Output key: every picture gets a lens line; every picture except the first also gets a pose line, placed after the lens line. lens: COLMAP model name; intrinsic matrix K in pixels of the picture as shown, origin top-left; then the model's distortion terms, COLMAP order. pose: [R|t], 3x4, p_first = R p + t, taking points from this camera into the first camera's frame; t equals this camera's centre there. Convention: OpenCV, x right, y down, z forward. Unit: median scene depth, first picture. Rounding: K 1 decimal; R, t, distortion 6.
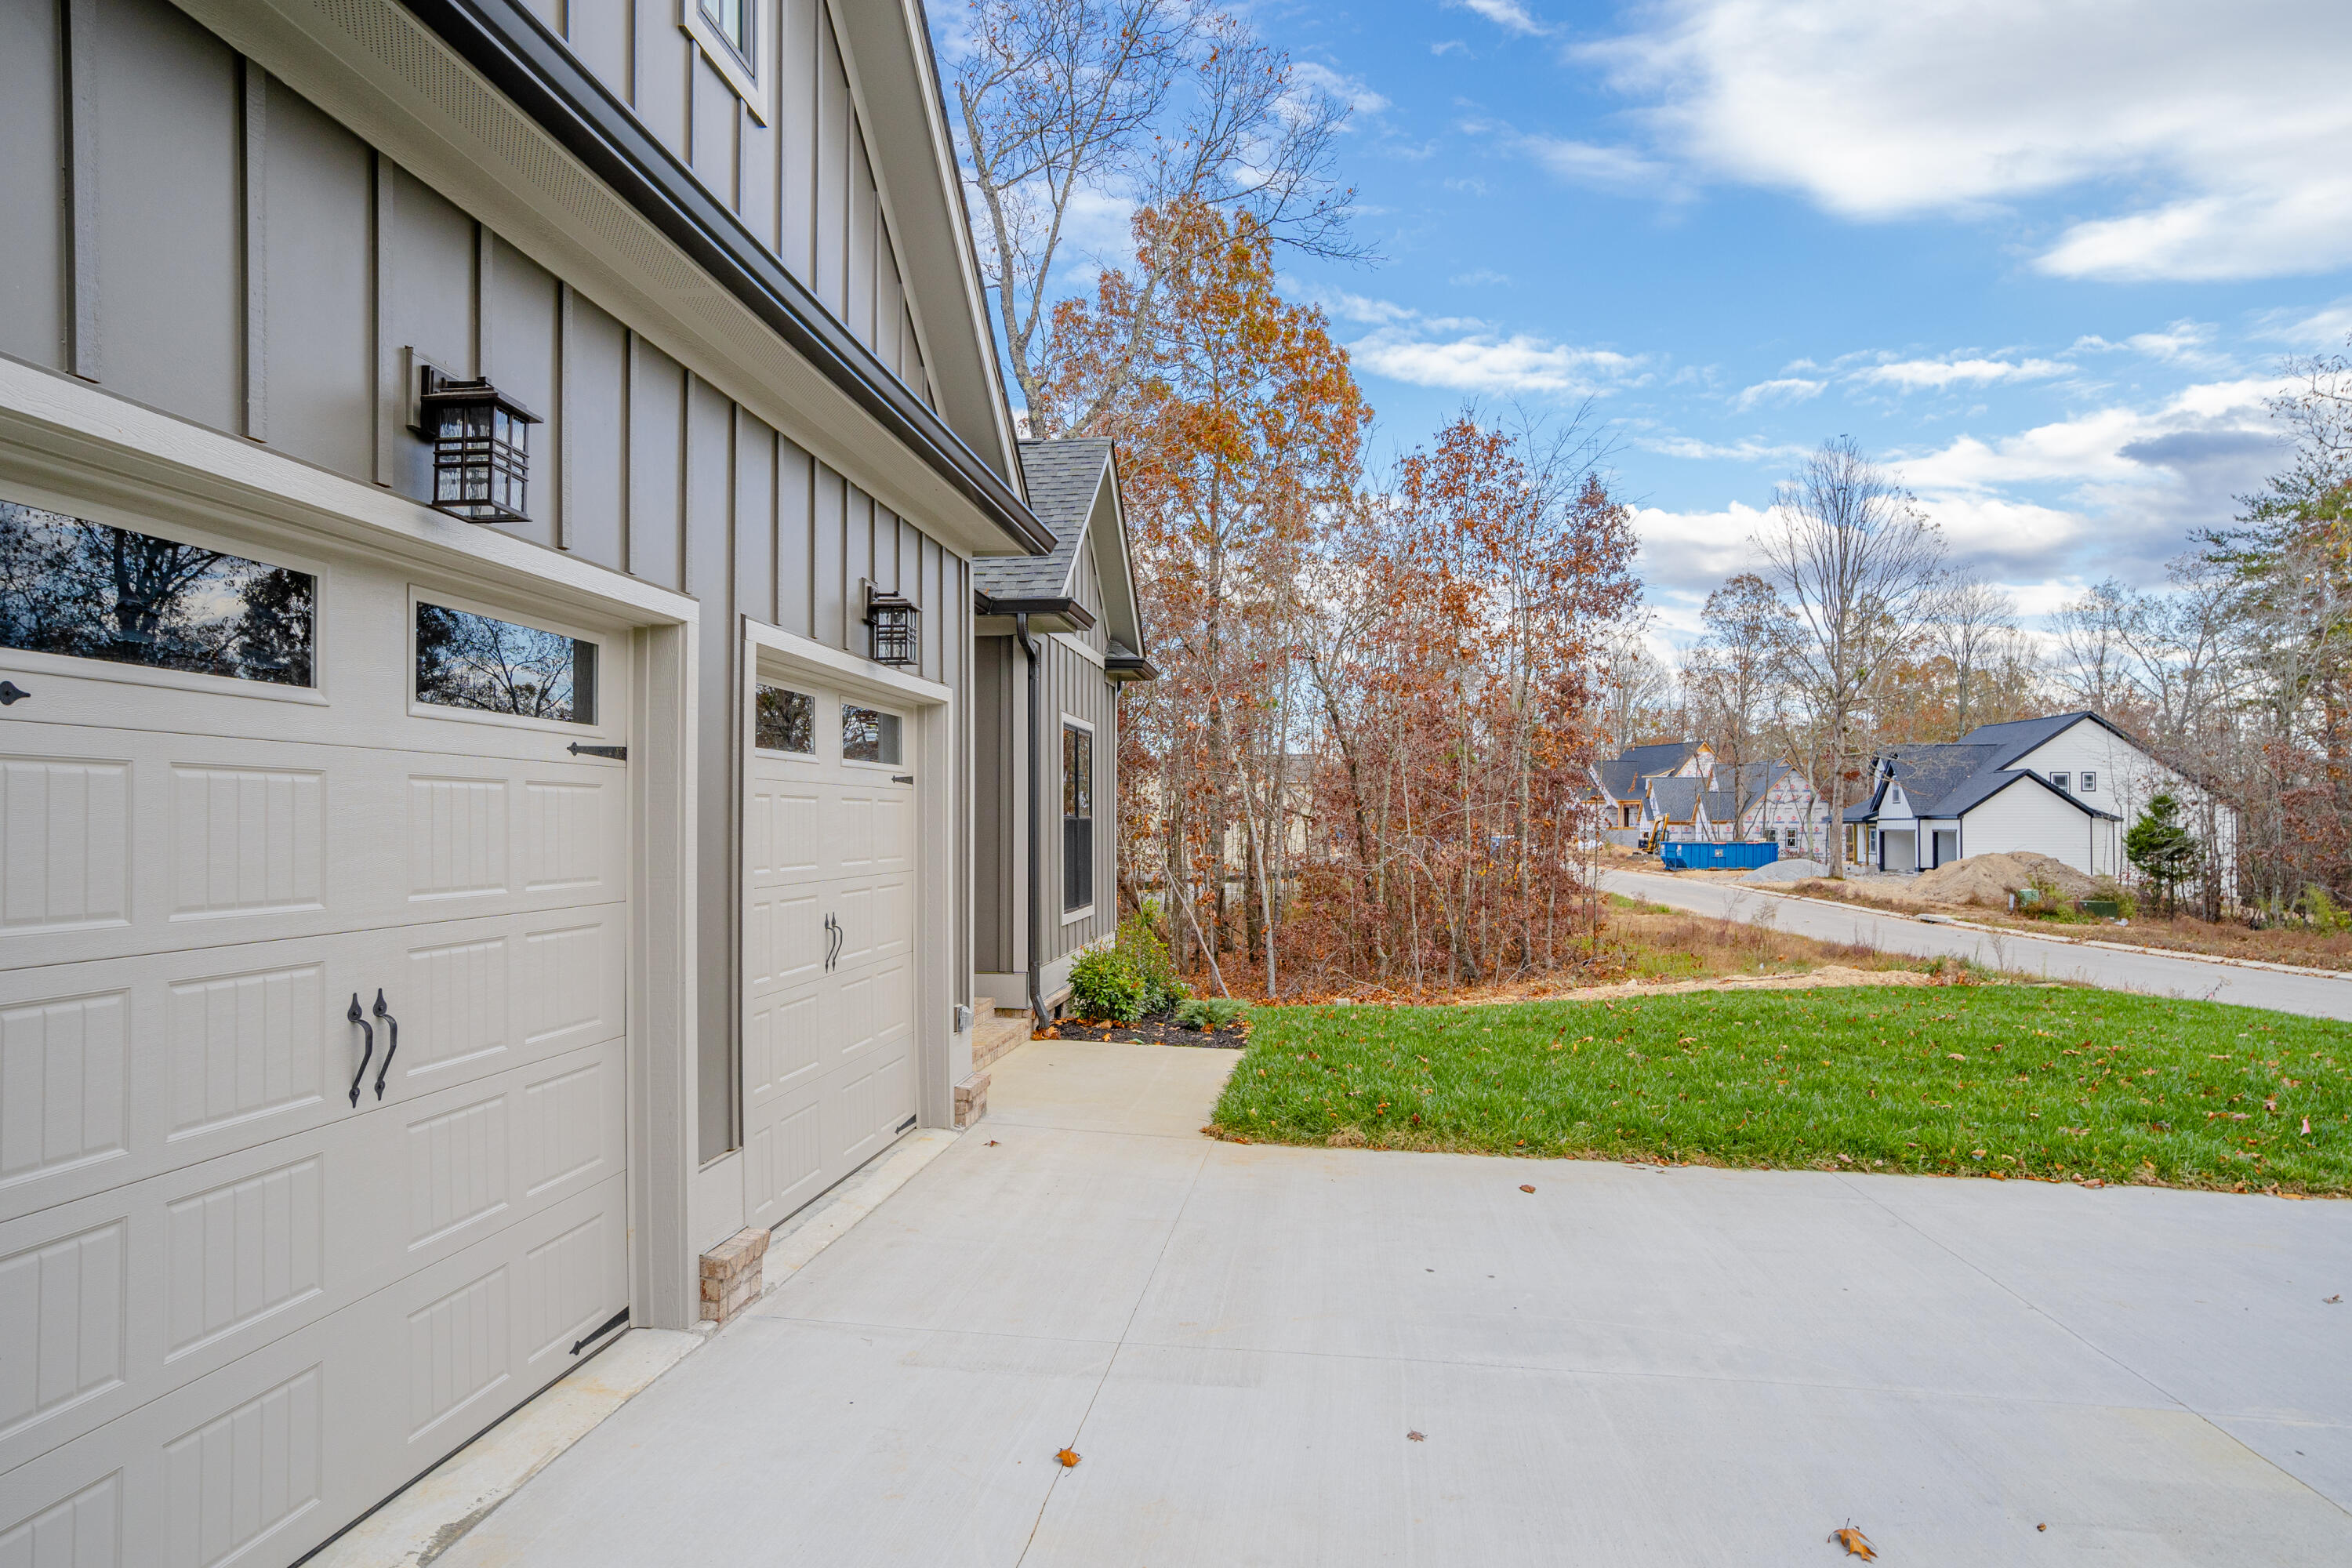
lens RADIAL K [[1472.7, 0, 1139.2], [0, 1472.7, 801.8], [0, 0, 1]] dist [-0.006498, 0.005071]
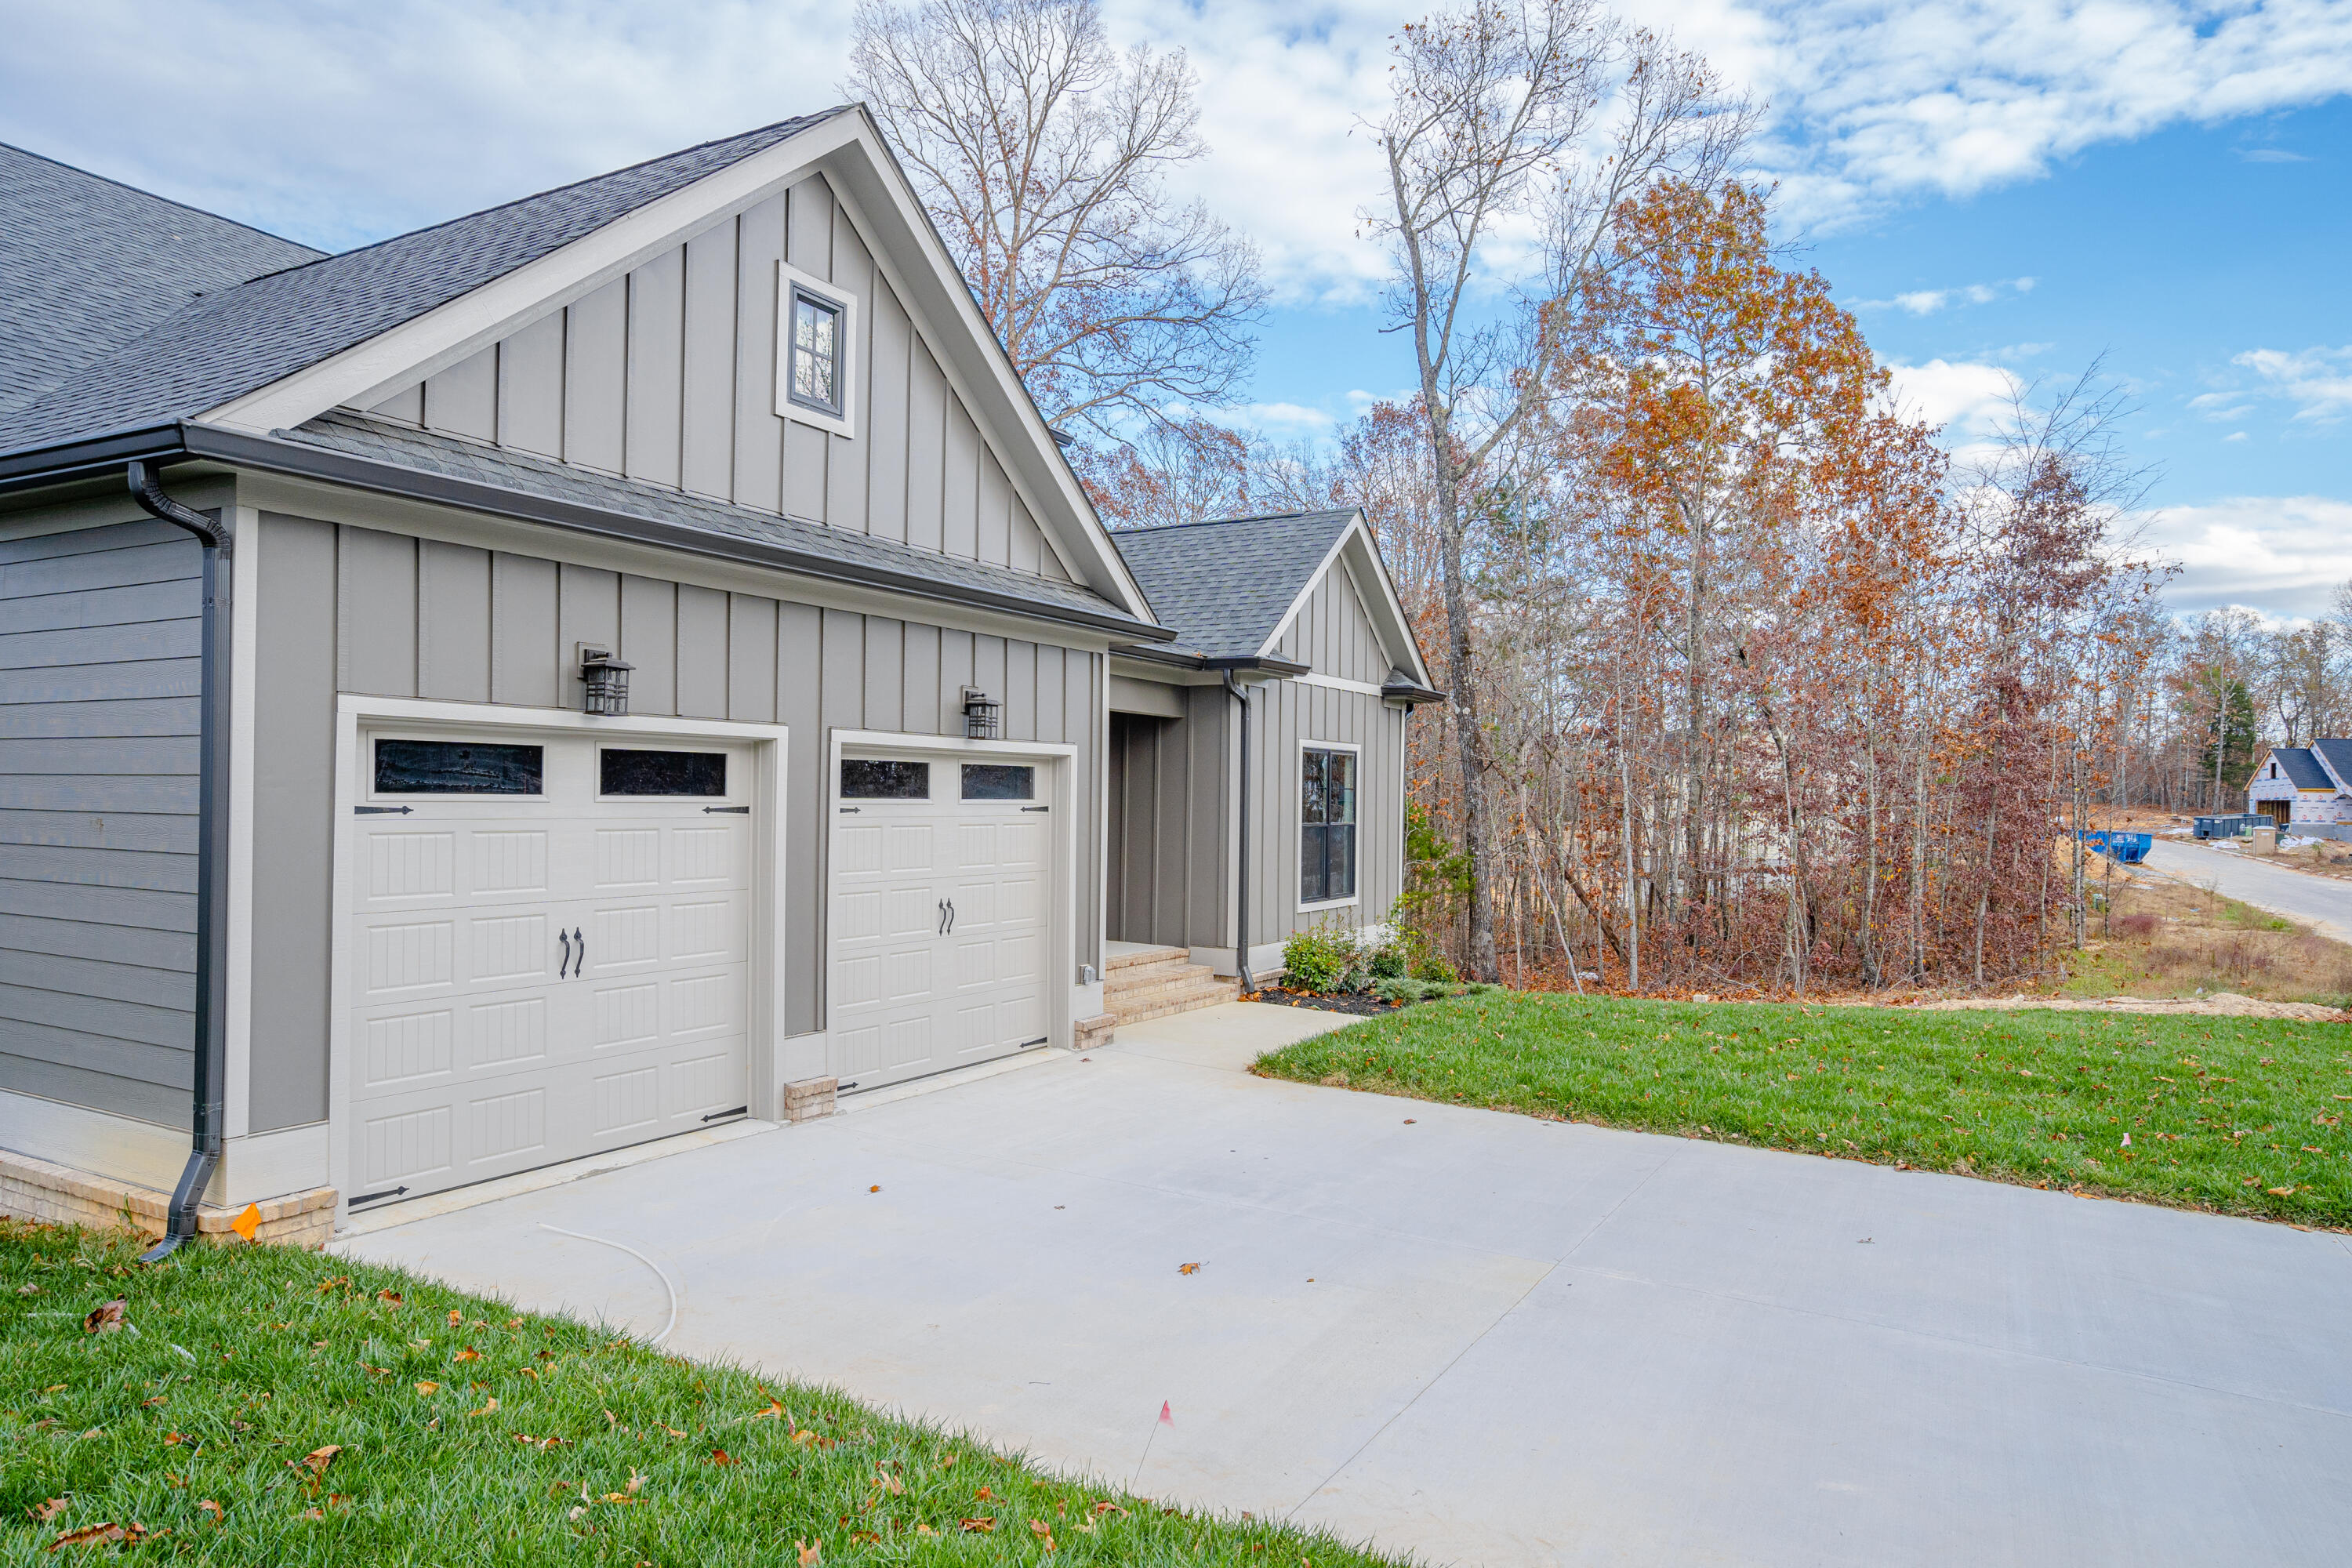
lens RADIAL K [[1472.7, 0, 1096.4], [0, 1472.7, 795.8], [0, 0, 1]] dist [-0.006498, 0.005071]
pose [[0.909084, 0.009351, -0.416508, 0.495688], [-0.004814, 0.999917, 0.011941, -0.044986], [0.416586, -0.008850, 0.909053, -0.305340]]
